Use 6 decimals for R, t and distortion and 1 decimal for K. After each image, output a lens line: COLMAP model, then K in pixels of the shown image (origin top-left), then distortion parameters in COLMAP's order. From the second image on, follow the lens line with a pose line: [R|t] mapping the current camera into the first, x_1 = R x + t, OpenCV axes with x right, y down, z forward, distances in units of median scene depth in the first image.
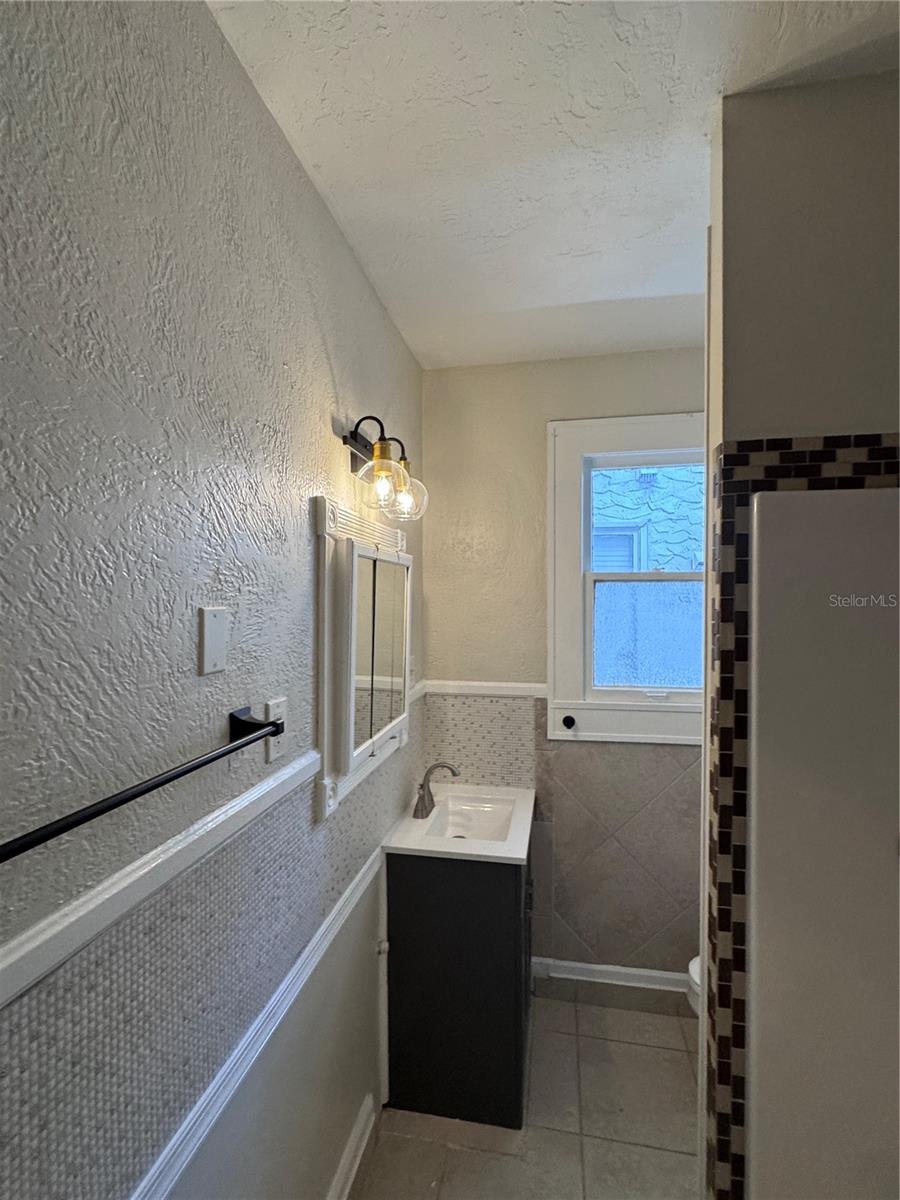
lens RADIAL K [[562.1, 0, 450.8], [0, 562.1, 597.5], [0, 0, 1]] dist [-0.001973, 0.000296]
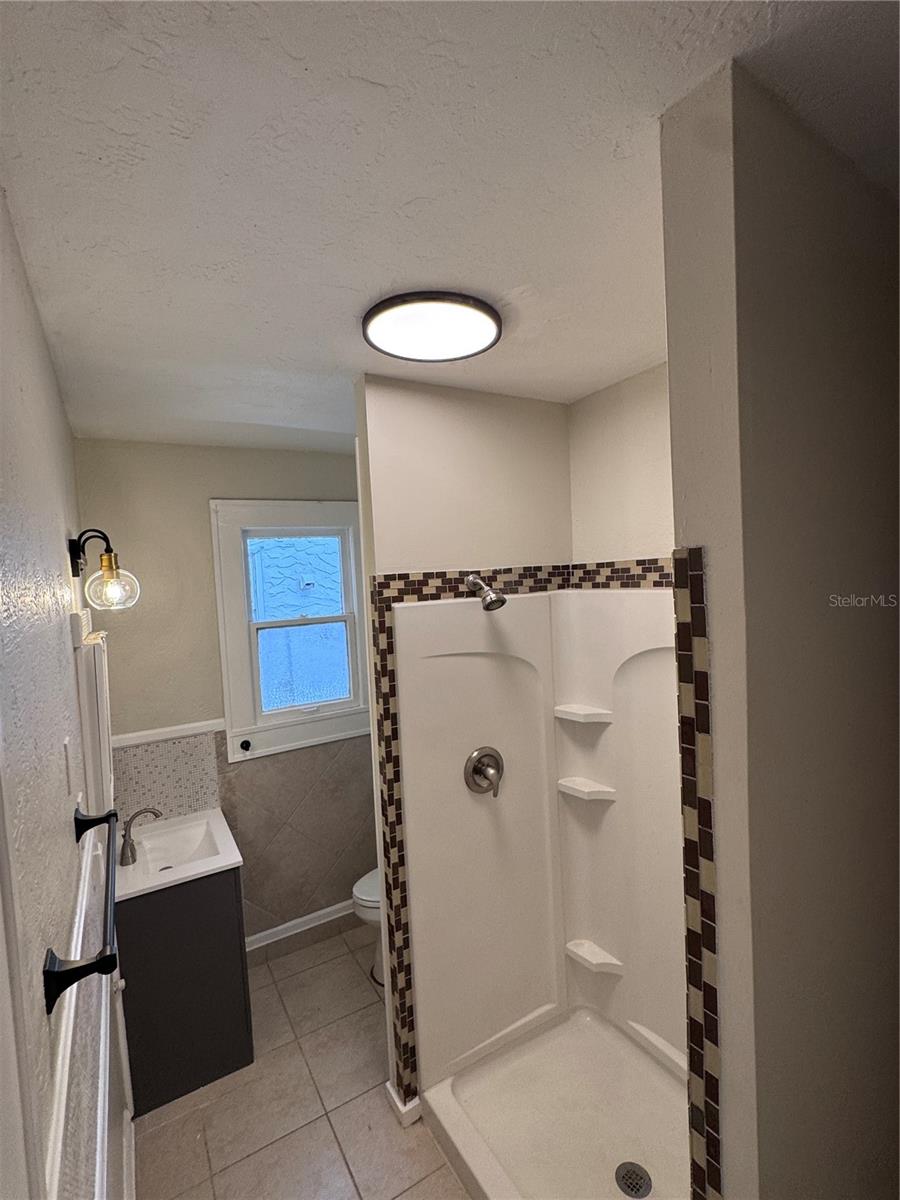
lens RADIAL K [[562.1, 0, 450.8], [0, 562.1, 597.5], [0, 0, 1]] dist [-0.001973, 0.000296]
pose [[0.748848, -0.068710, 0.659171, -0.247827], [0.054065, 0.997630, 0.042569, -0.132784], [-0.660533, 0.003760, 0.750787, -0.230880]]
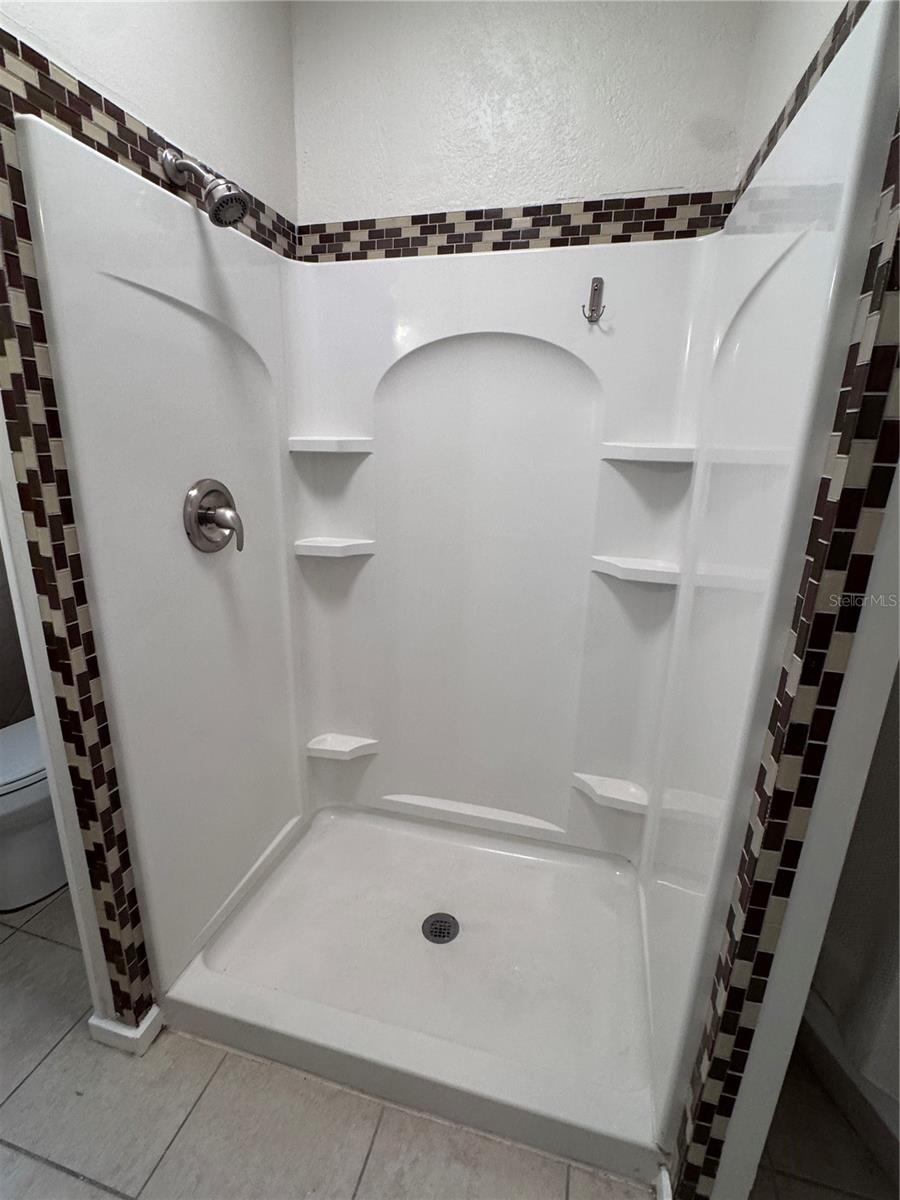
lens RADIAL K [[562.1, 0, 450.8], [0, 562.1, 597.5], [0, 0, 1]] dist [-0.001973, 0.000296]
pose [[0.084095, -0.275359, 0.957656, -0.173664], [-0.020908, 0.960361, 0.277973, 0.115497], [-0.996238, -0.043399, 0.075004, 0.146838]]
